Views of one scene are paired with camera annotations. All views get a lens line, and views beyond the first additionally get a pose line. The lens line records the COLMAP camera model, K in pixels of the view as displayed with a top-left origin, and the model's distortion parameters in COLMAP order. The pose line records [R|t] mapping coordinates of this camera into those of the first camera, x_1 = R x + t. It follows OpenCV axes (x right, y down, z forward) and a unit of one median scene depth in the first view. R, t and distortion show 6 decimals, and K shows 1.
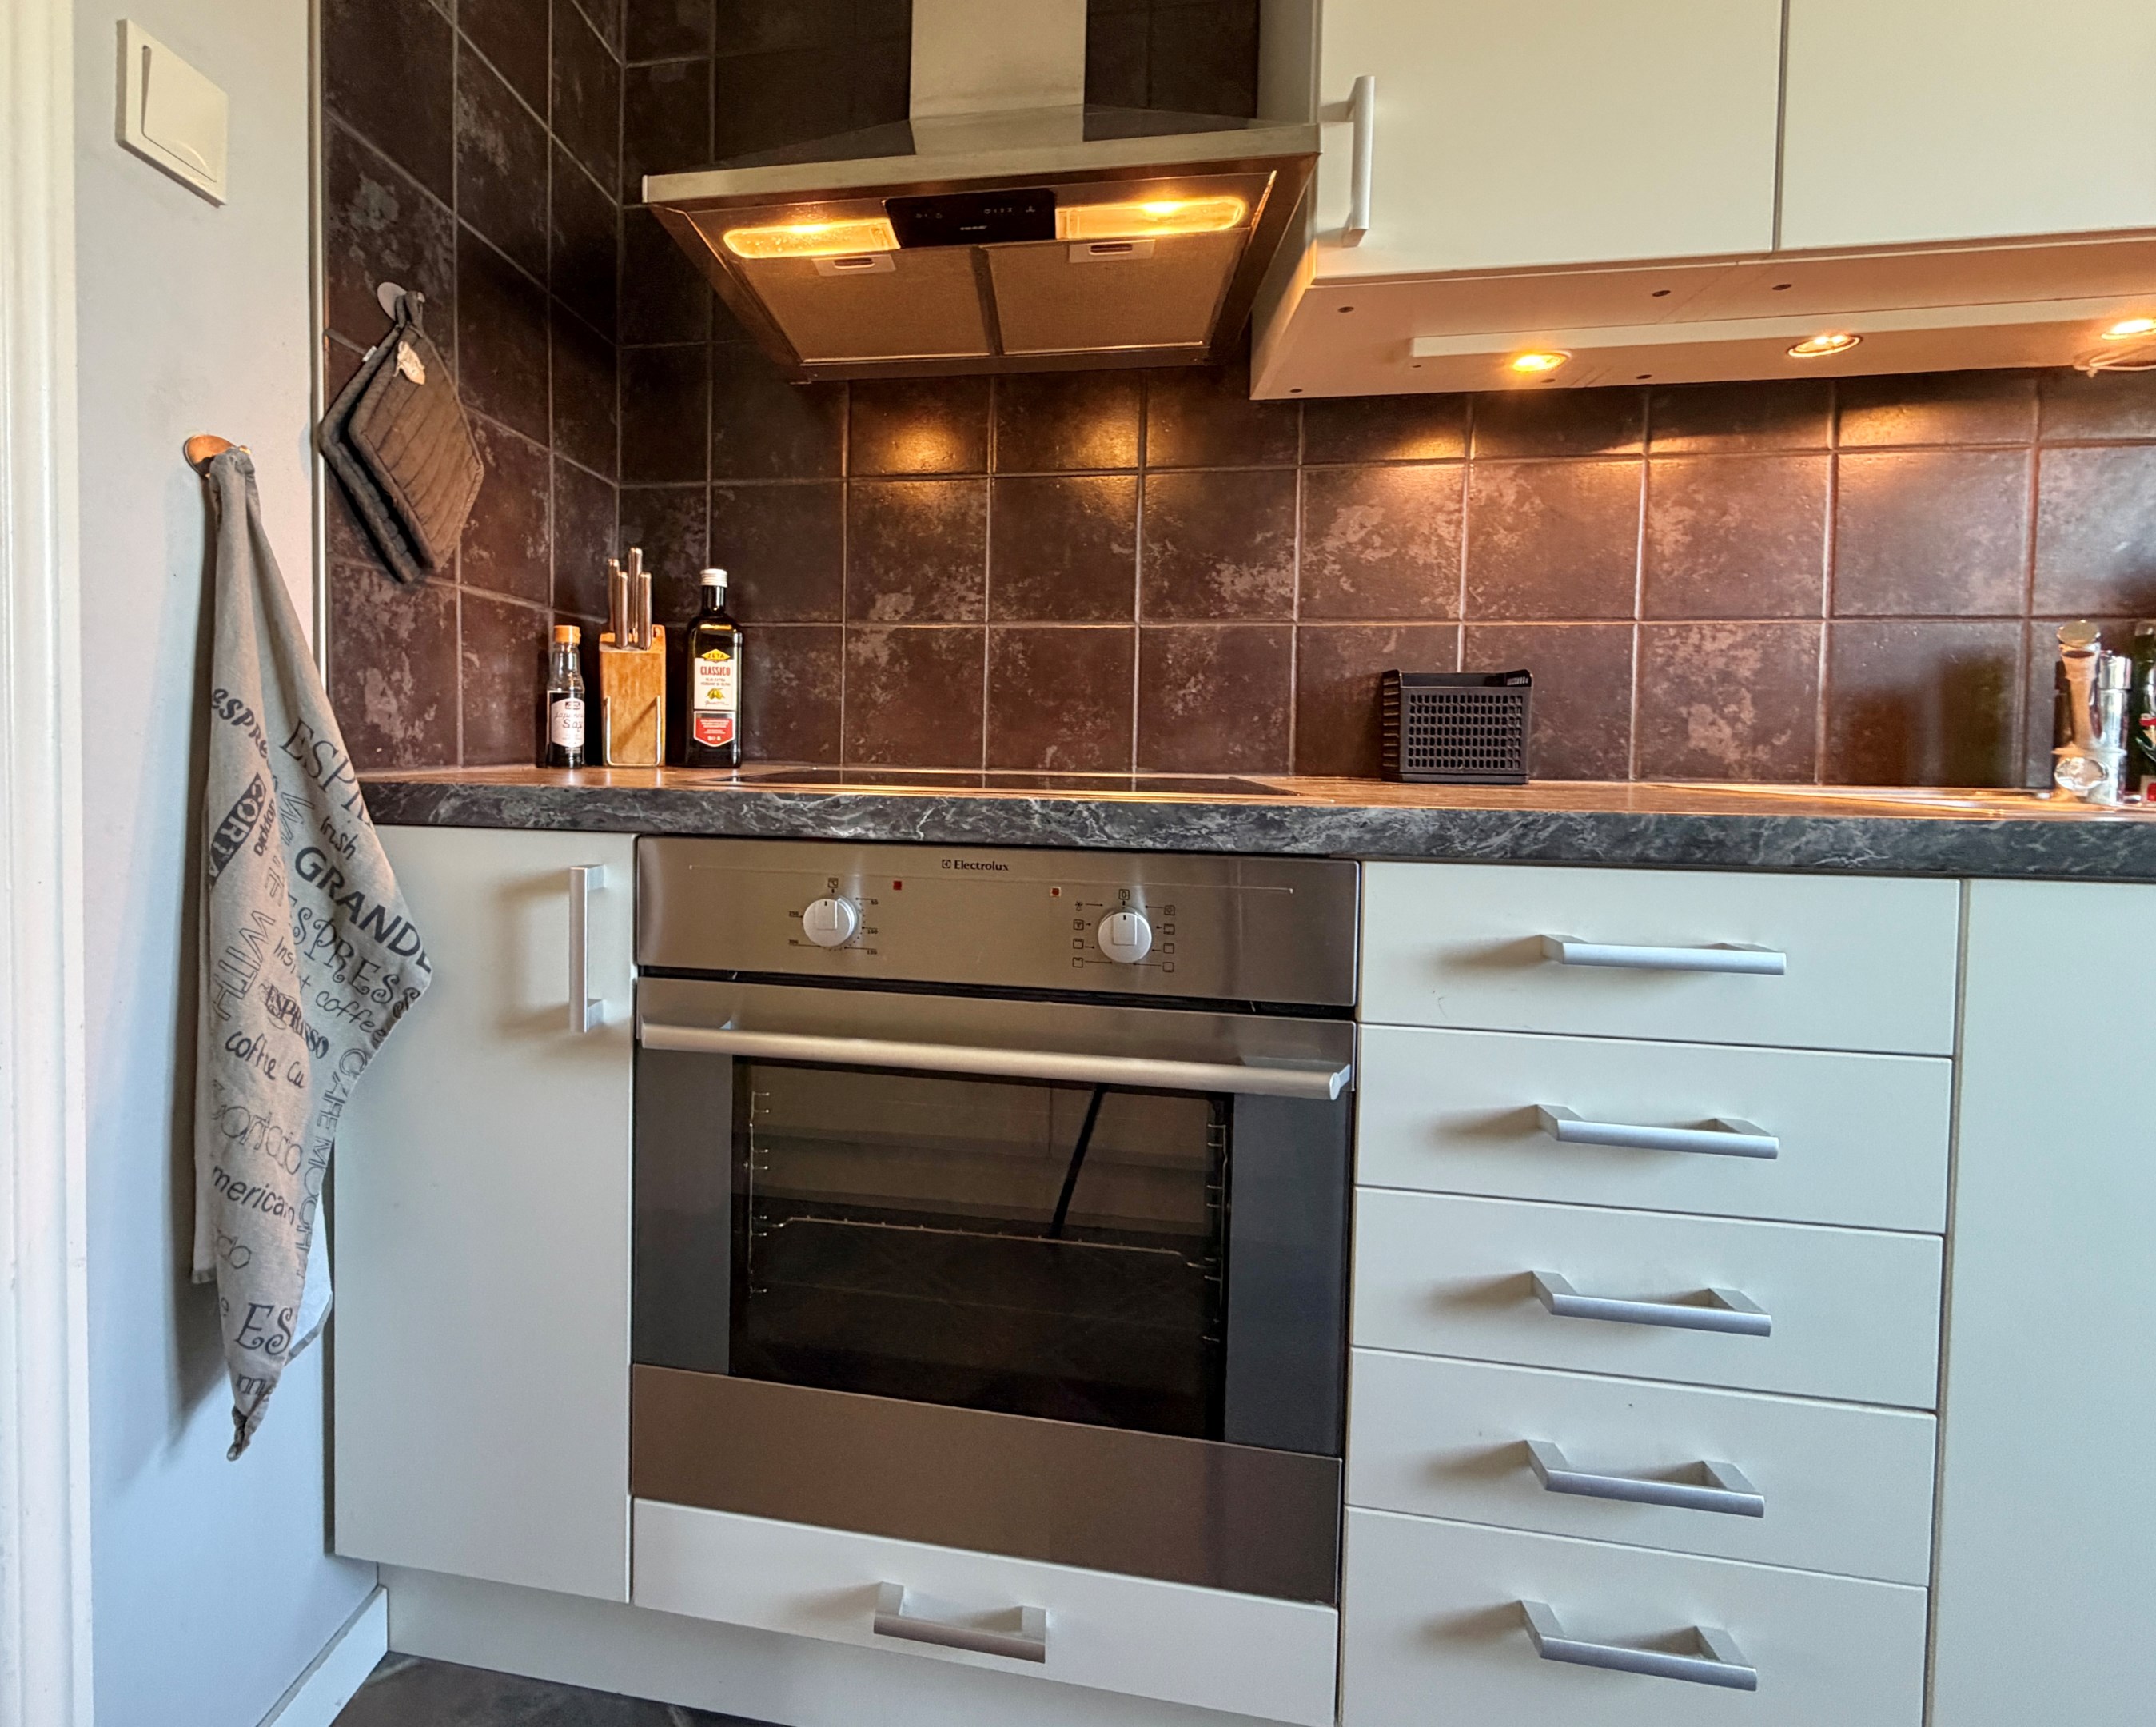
lens RADIAL K [[1053.6, 0, 914.3], [0, 1053.6, 774.1], [0, 0, 1]] dist [-0.002924, -0.000309]
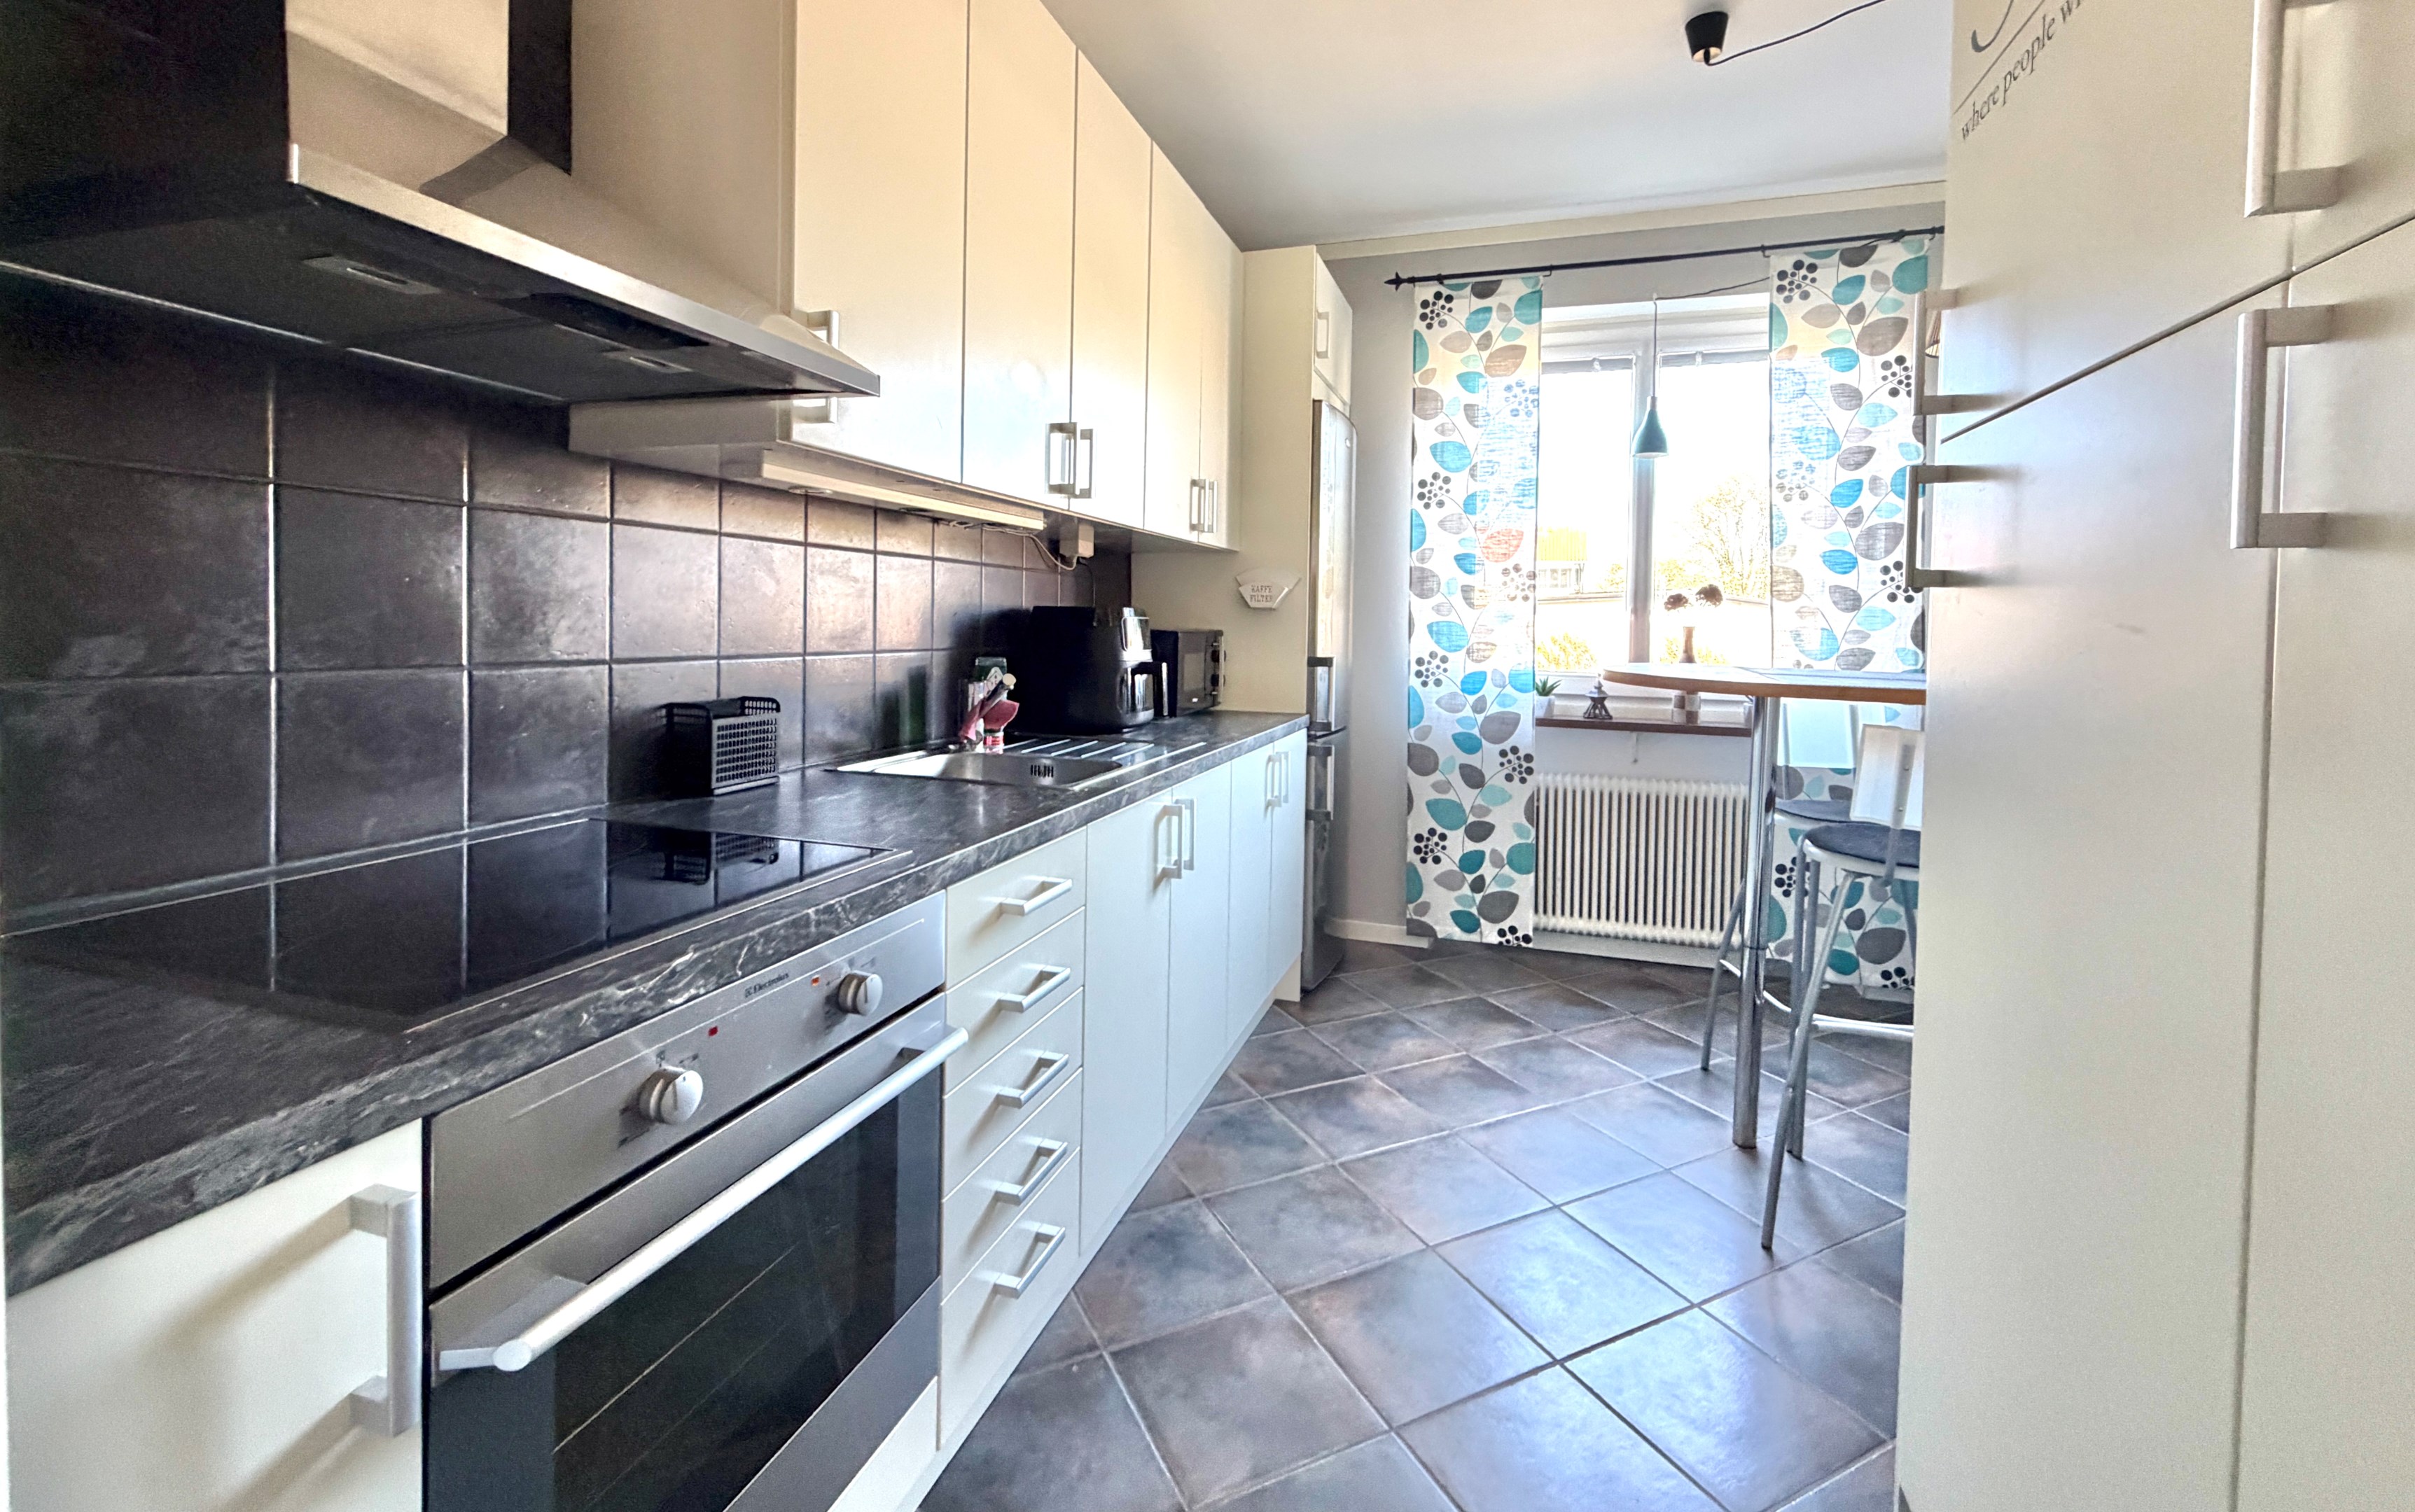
lens RADIAL K [[1009.4, 0, 1204.7], [0, 1009.4, 644.8], [0, 0, 1]] dist [-0.010150, 0.000227]
pose [[0.132061, -0.037230, 0.990542, -0.558557], [0.010144, 0.999293, 0.036207, -0.185060], [-0.991190, 0.005267, 0.132345, 0.240687]]
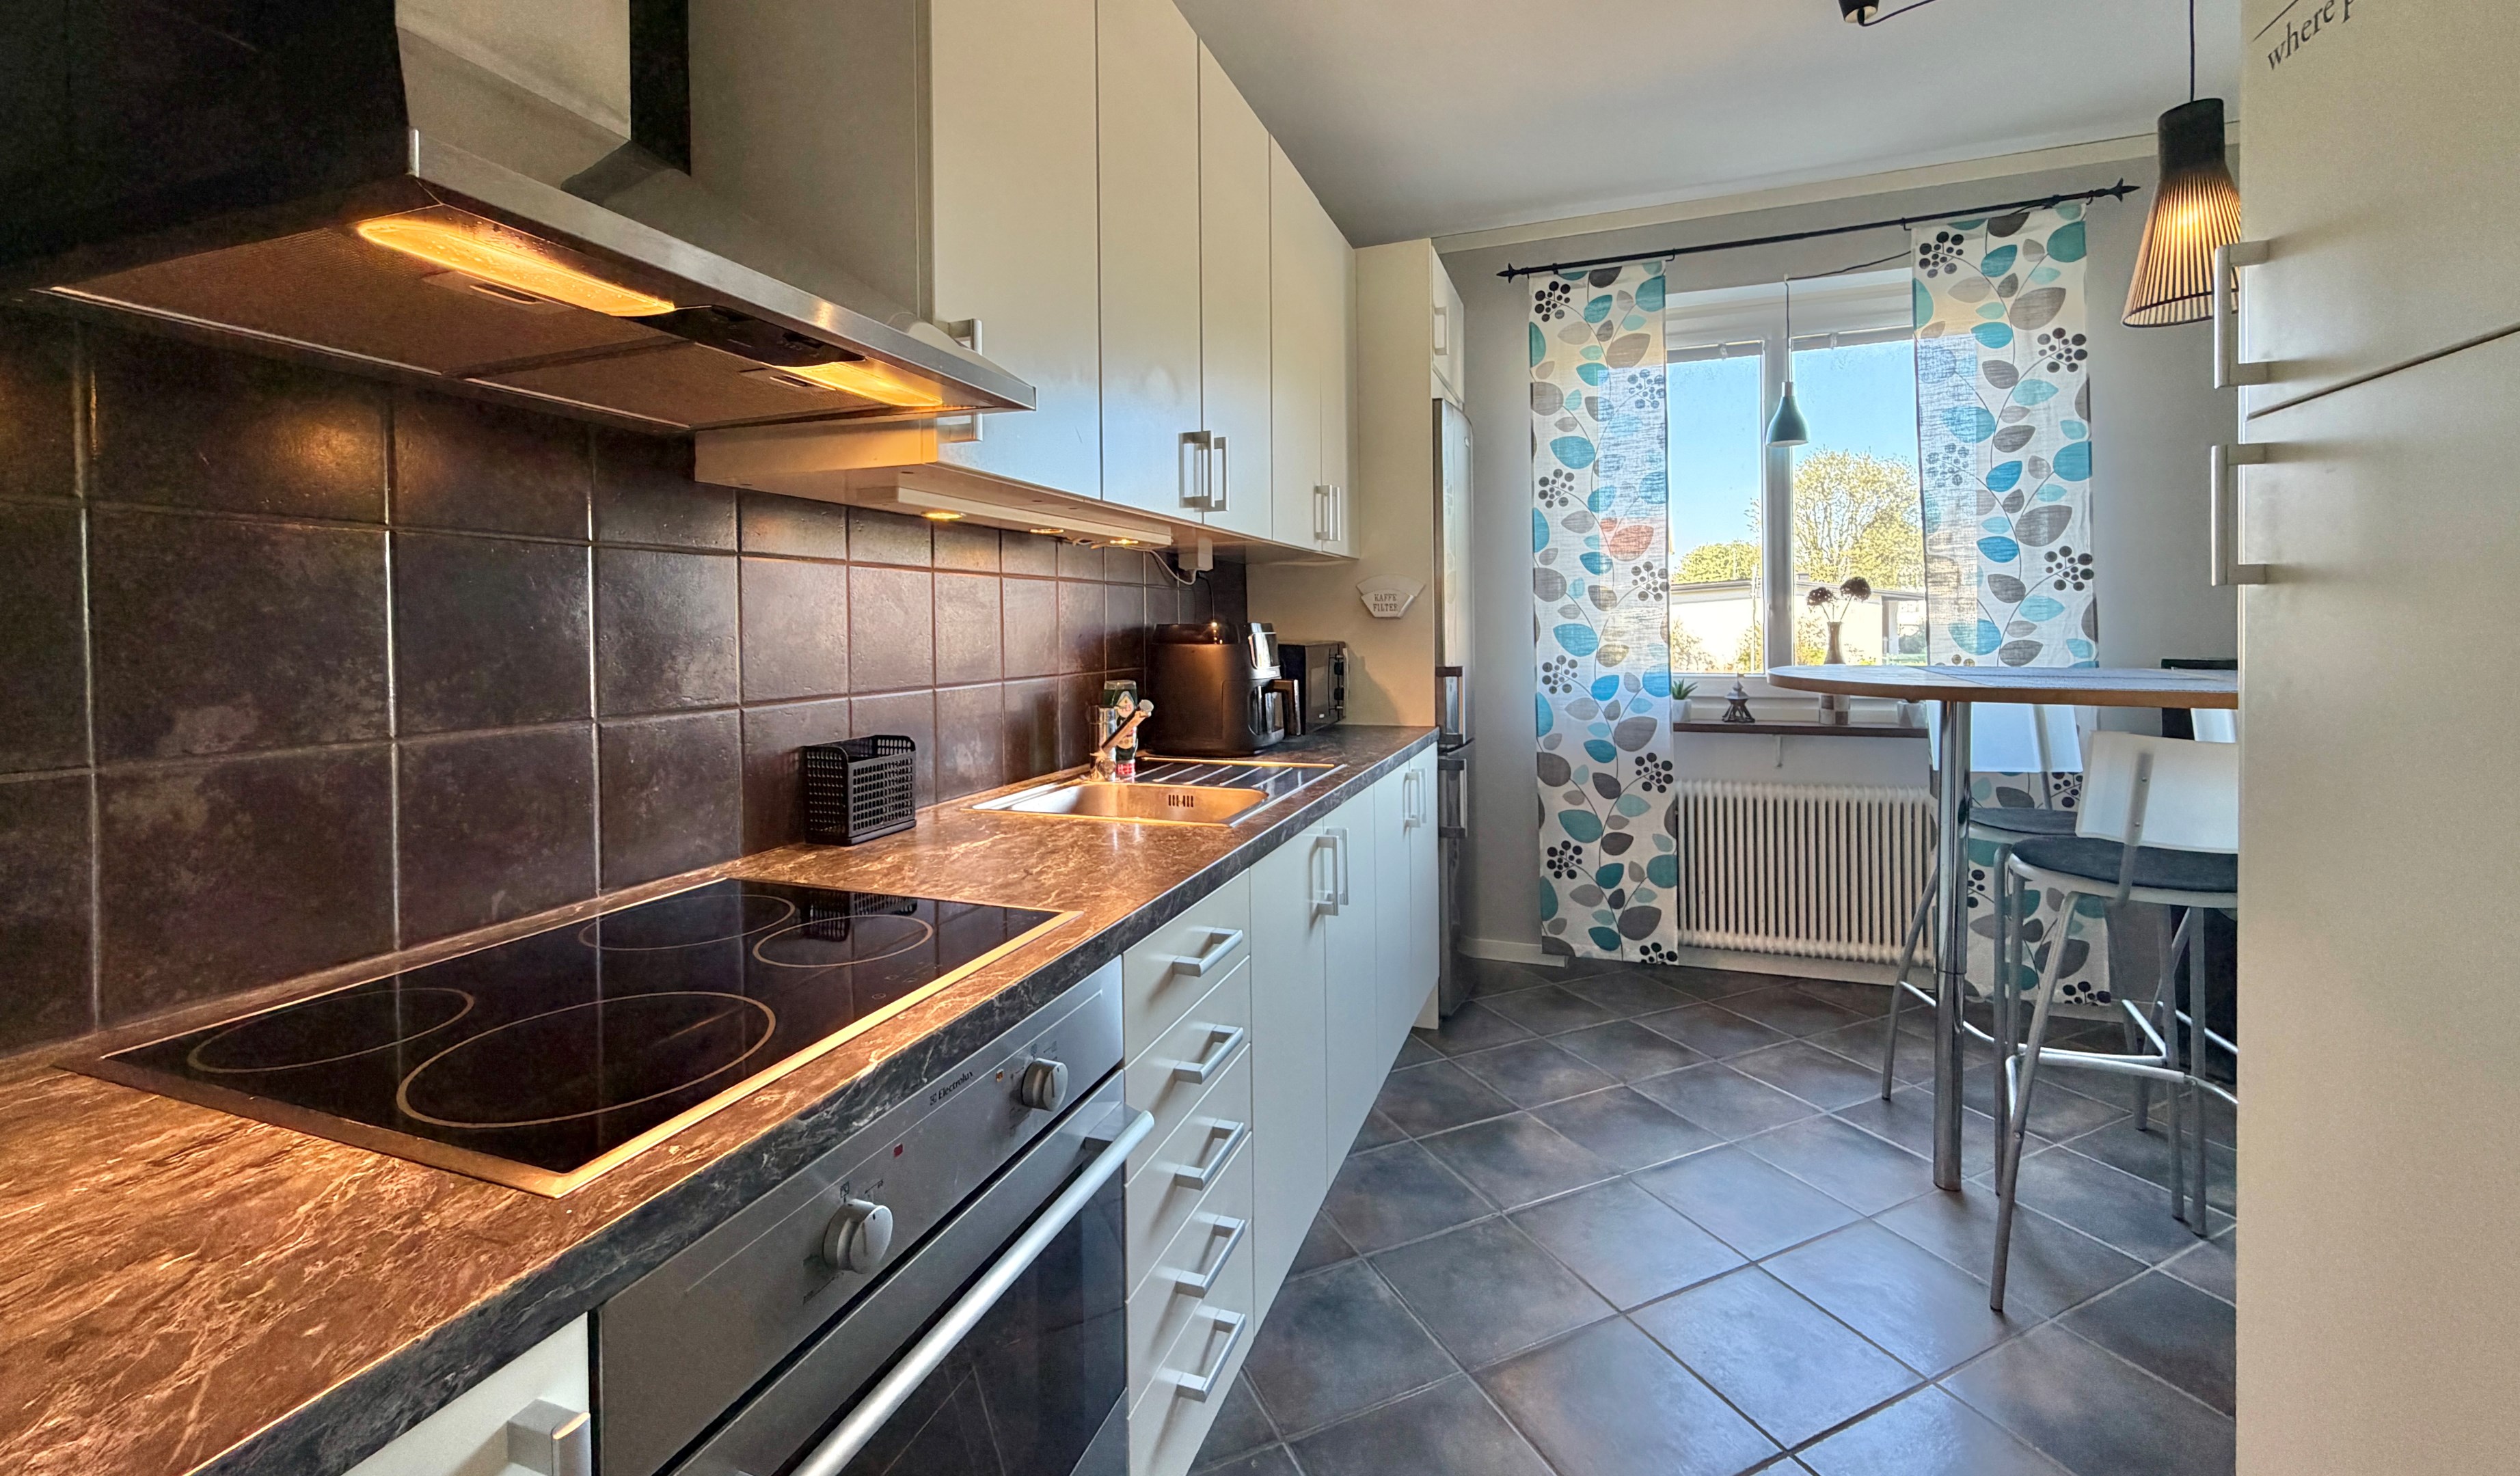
lens RADIAL K [[1003.0, 0, 1242.8], [0, 1003.0, 633.8], [0, 0, 1]] dist [-0.009686, -0.000792]
pose [[0.168733, -0.027223, 0.985286, -0.479652], [0.040977, 0.998948, 0.020583, -0.204136], [-0.984810, 0.036901, 0.169671, 0.341601]]
